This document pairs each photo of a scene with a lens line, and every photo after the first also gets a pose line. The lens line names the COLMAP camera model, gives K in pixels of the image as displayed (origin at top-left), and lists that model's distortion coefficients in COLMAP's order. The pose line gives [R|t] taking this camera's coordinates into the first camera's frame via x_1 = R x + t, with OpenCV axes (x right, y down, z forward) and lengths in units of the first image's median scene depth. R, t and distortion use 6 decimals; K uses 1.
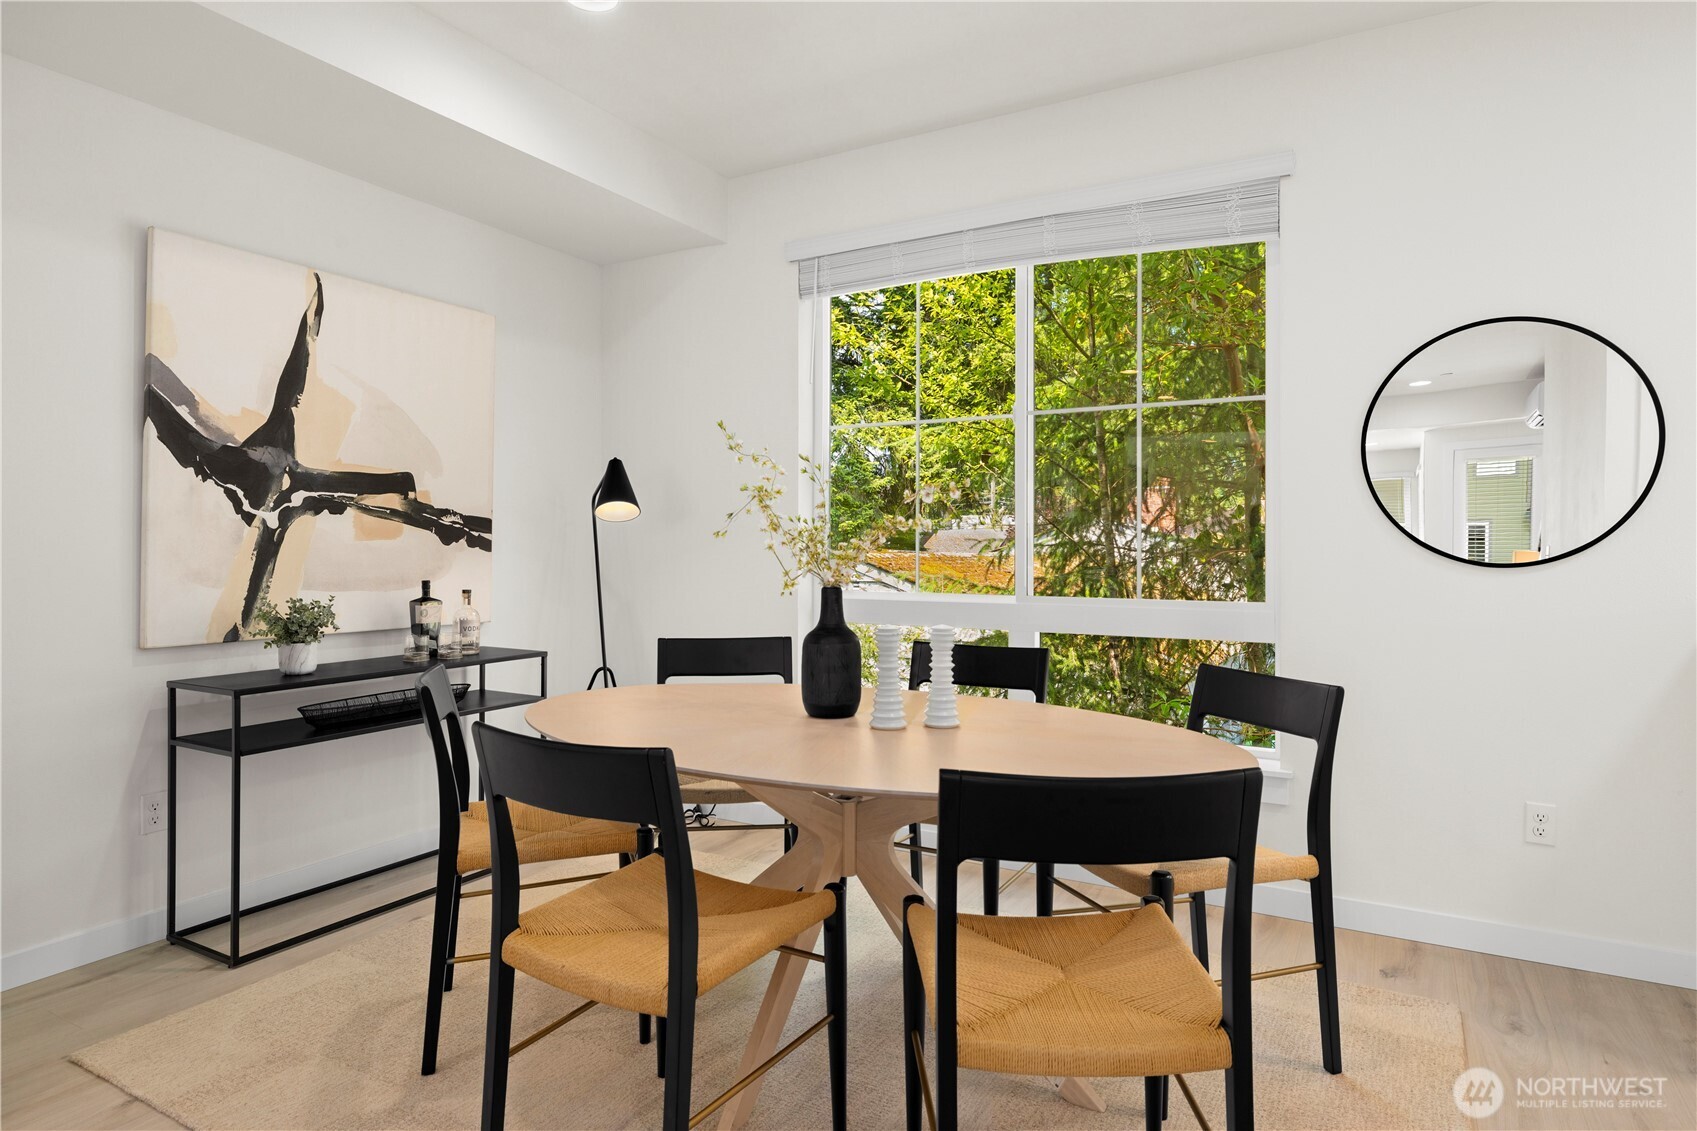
lens RADIAL K [[958.6, 0, 848.5], [0, 958.6, 565.5], [0, 0, 1]] dist [-0.002679, -0.000779]
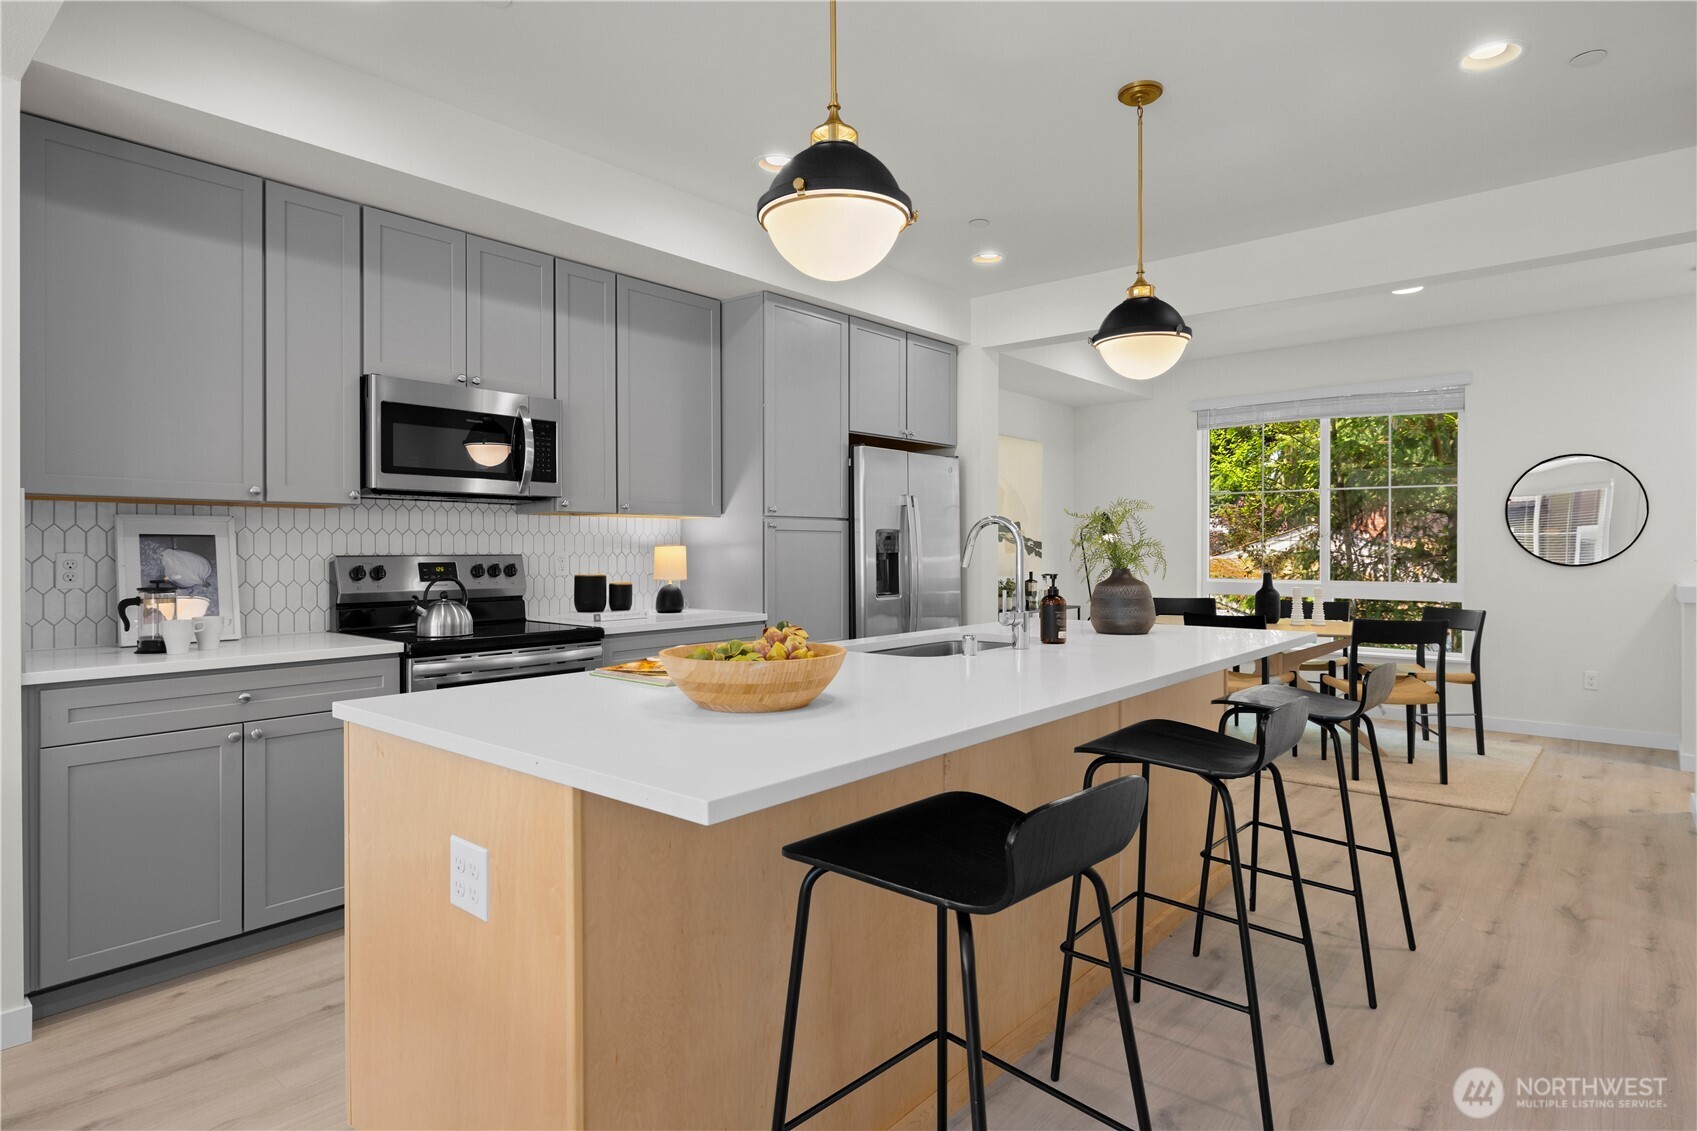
lens RADIAL K [[905.7, 0, 848.5], [0, 905.7, 565.5], [0, 0, 1]] dist [0.003357, 0.001037]
pose [[0.980961, 0.003250, -0.194177, -0.471992], [-0.003235, 0.999995, 0.000393, 0.002219], [0.194177, 0.000242, 0.980966, -1.171410]]
